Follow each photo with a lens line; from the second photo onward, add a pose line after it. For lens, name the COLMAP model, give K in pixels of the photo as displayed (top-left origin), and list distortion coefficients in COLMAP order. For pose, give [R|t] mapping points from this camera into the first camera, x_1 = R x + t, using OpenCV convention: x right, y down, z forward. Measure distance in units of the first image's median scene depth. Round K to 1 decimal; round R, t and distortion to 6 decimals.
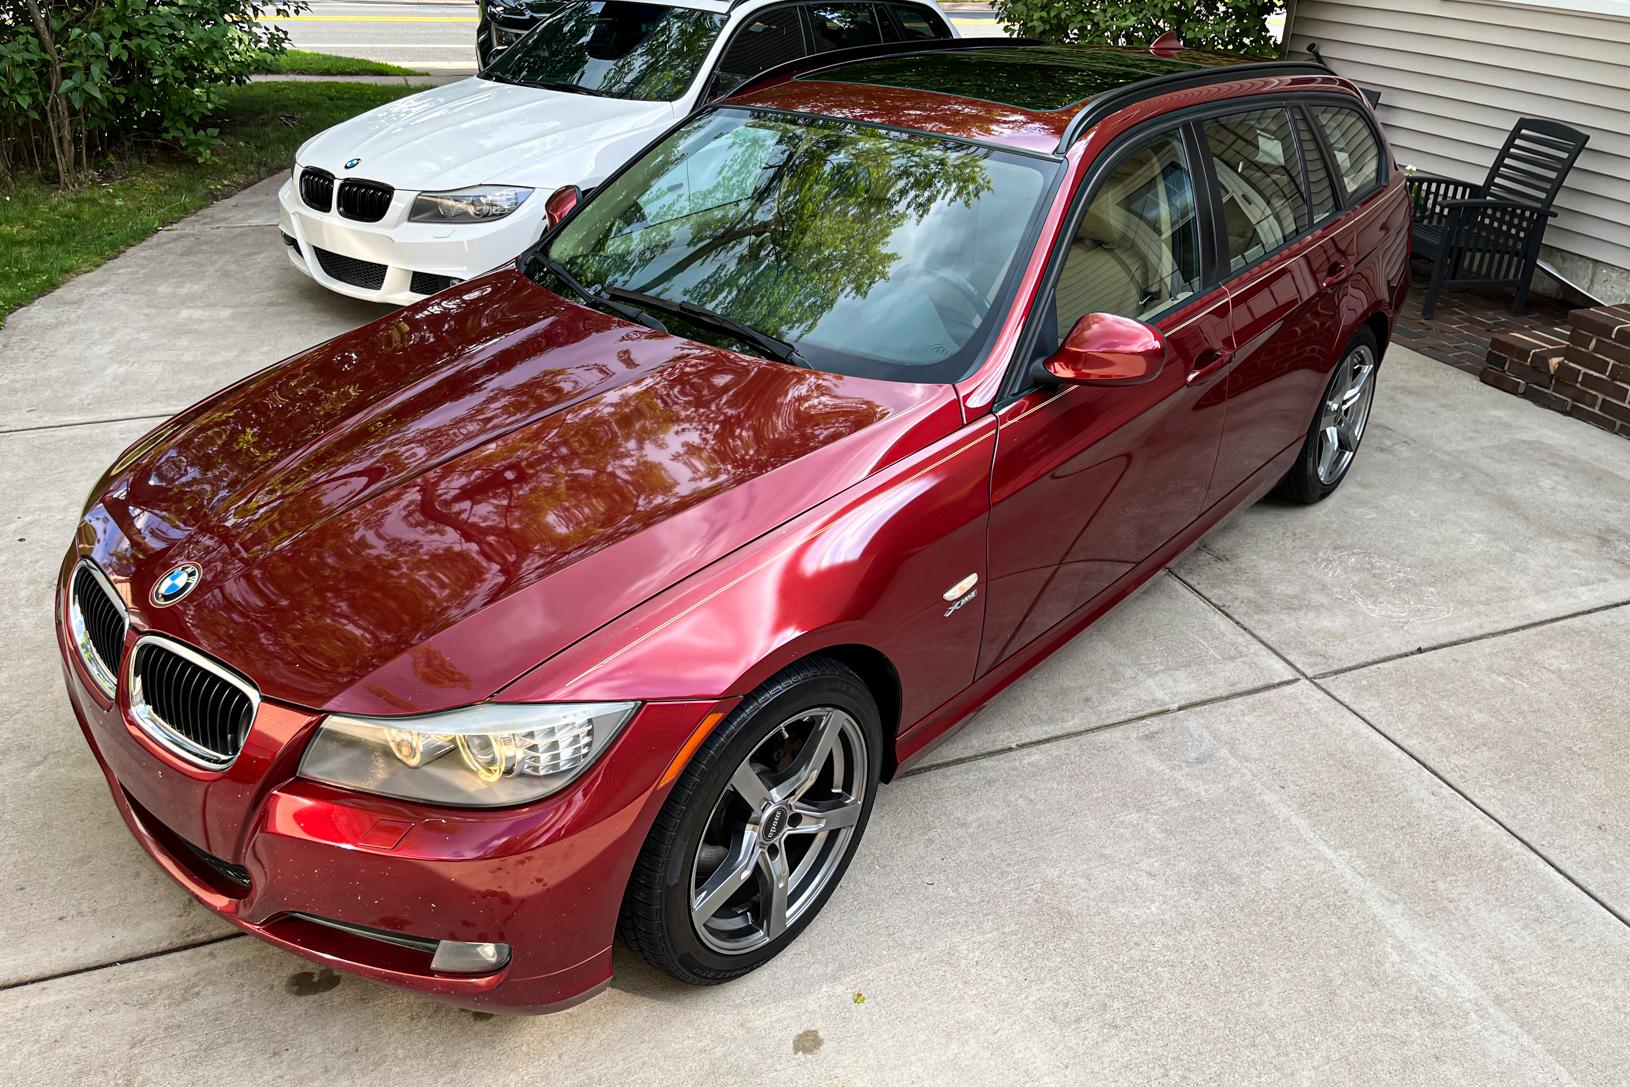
lens RADIAL K [[1264.0, 0, 816.7], [0, 1264.0, 495.7], [0, 0, 1]] dist [0.080530, -0.132015]
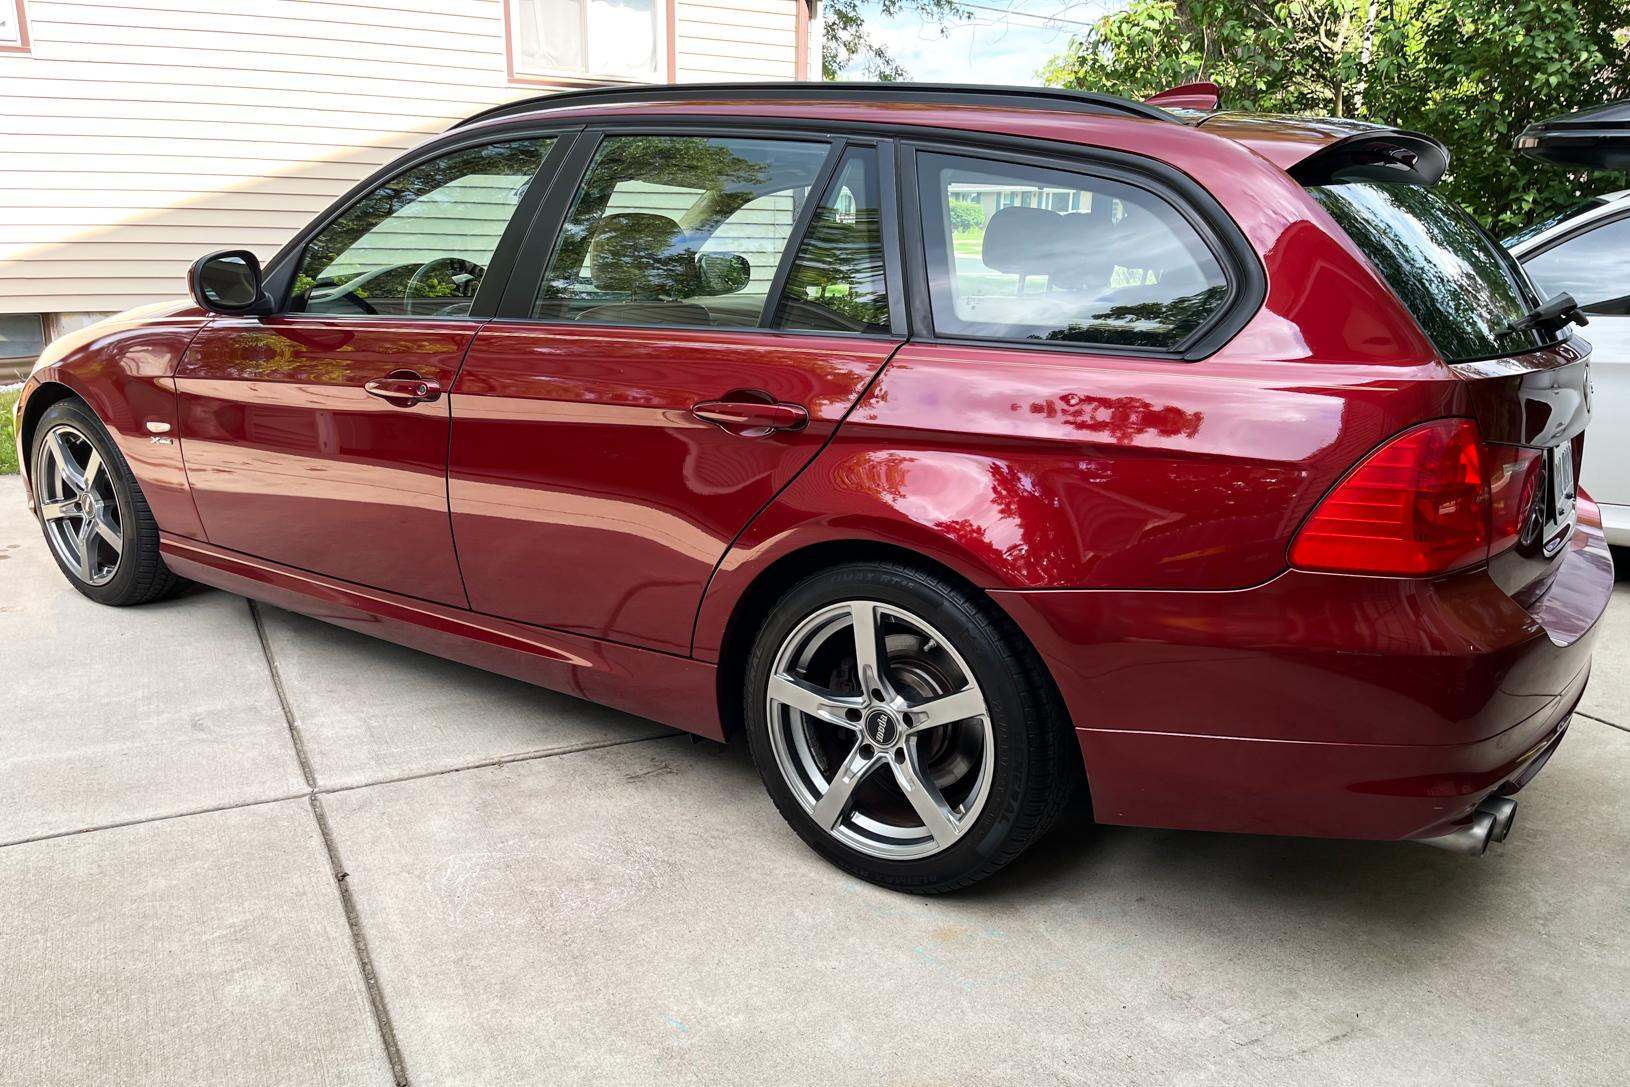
lens RADIAL K [[1247.1, 0, 745.8], [0, 1247.1, 542.5], [0, 0, 1]] dist [0.064260, -0.118385]
pose [[0.082636, 0.230885, -0.969466, 1.215365], [-0.450774, 0.876250, 0.170261, -0.264492], [0.888805, 0.422940, 0.176487, 1.122349]]
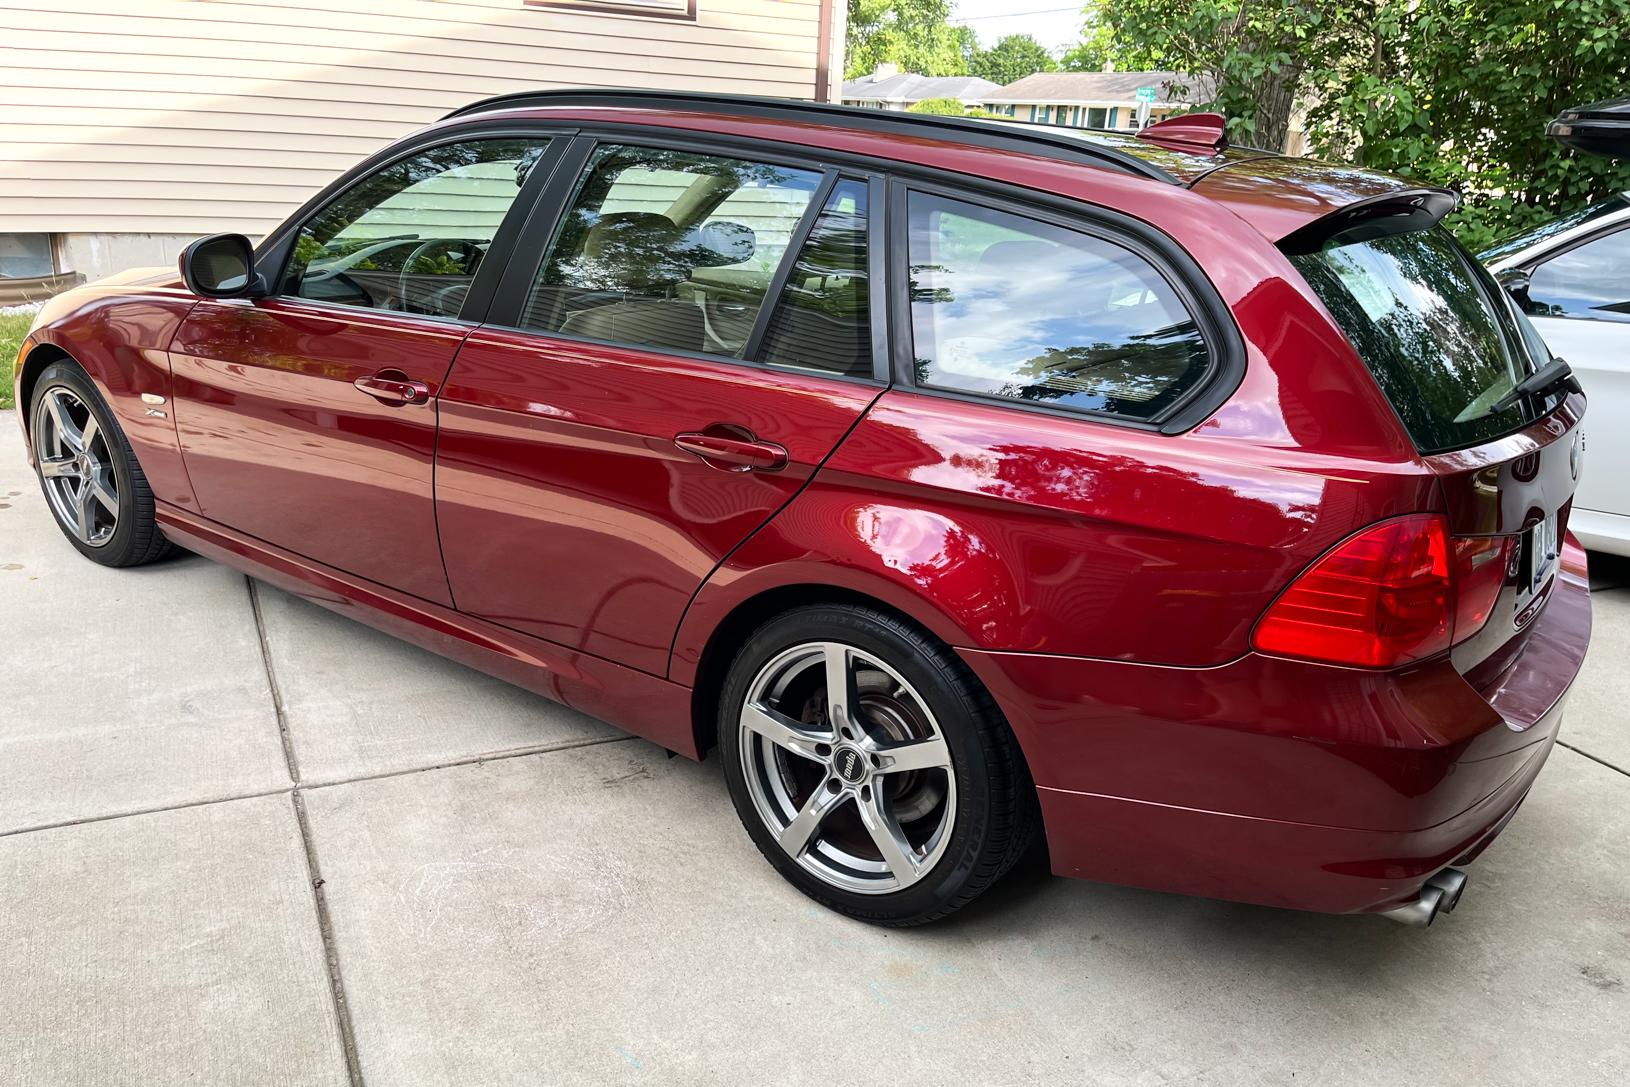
lens RADIAL K [[1250.2, 0, 744.6], [0, 1250.2, 550.3], [0, 0, 1]] dist [0.054570, -0.109681]
pose [[0.061907, 0.302873, -0.951018, 1.202784], [-0.481987, 0.843449, 0.237240, -0.332963], [0.873988, 0.443692, 0.198196, 1.109921]]
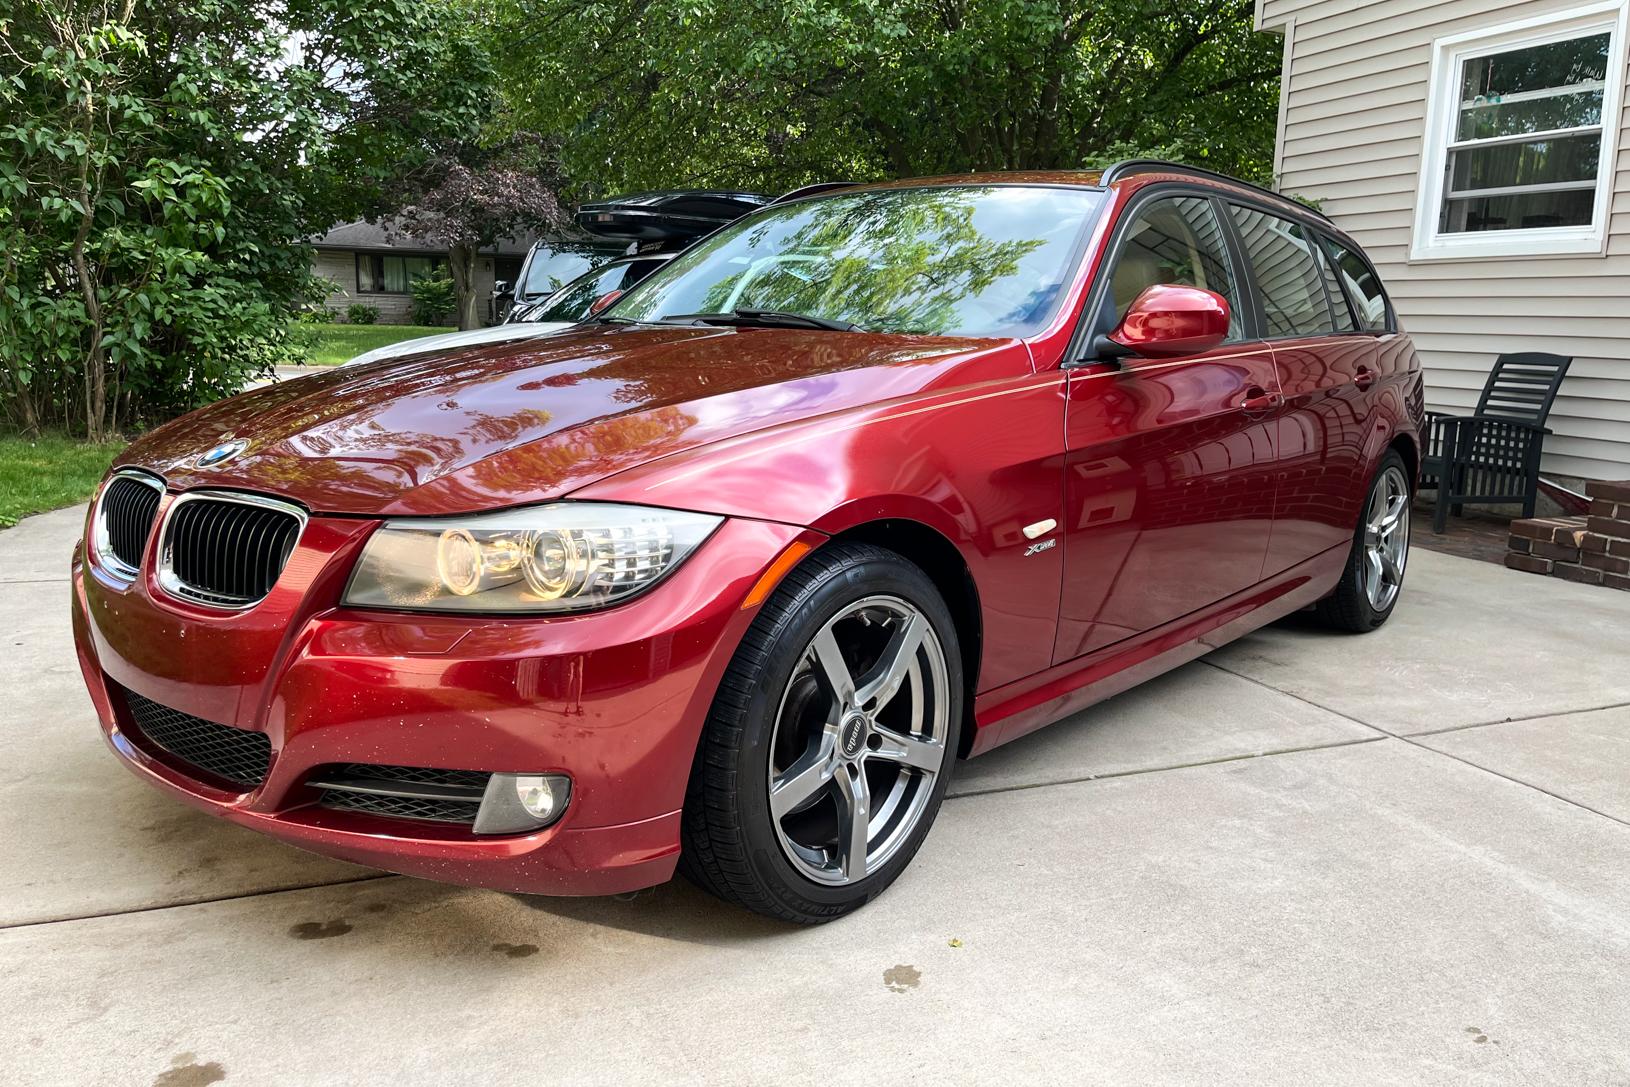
lens RADIAL K [[1255.4, 0, 815.0], [0, 1255.4, 543.5], [0, 0, 1]] dist [0.115085, -0.176755]
pose [[0.999911, -0.000052, 0.013349, -0.056629], [0.003708, 0.961724, -0.273994, 0.284668], [-0.012823, 0.274019, 0.961639, 0.077521]]
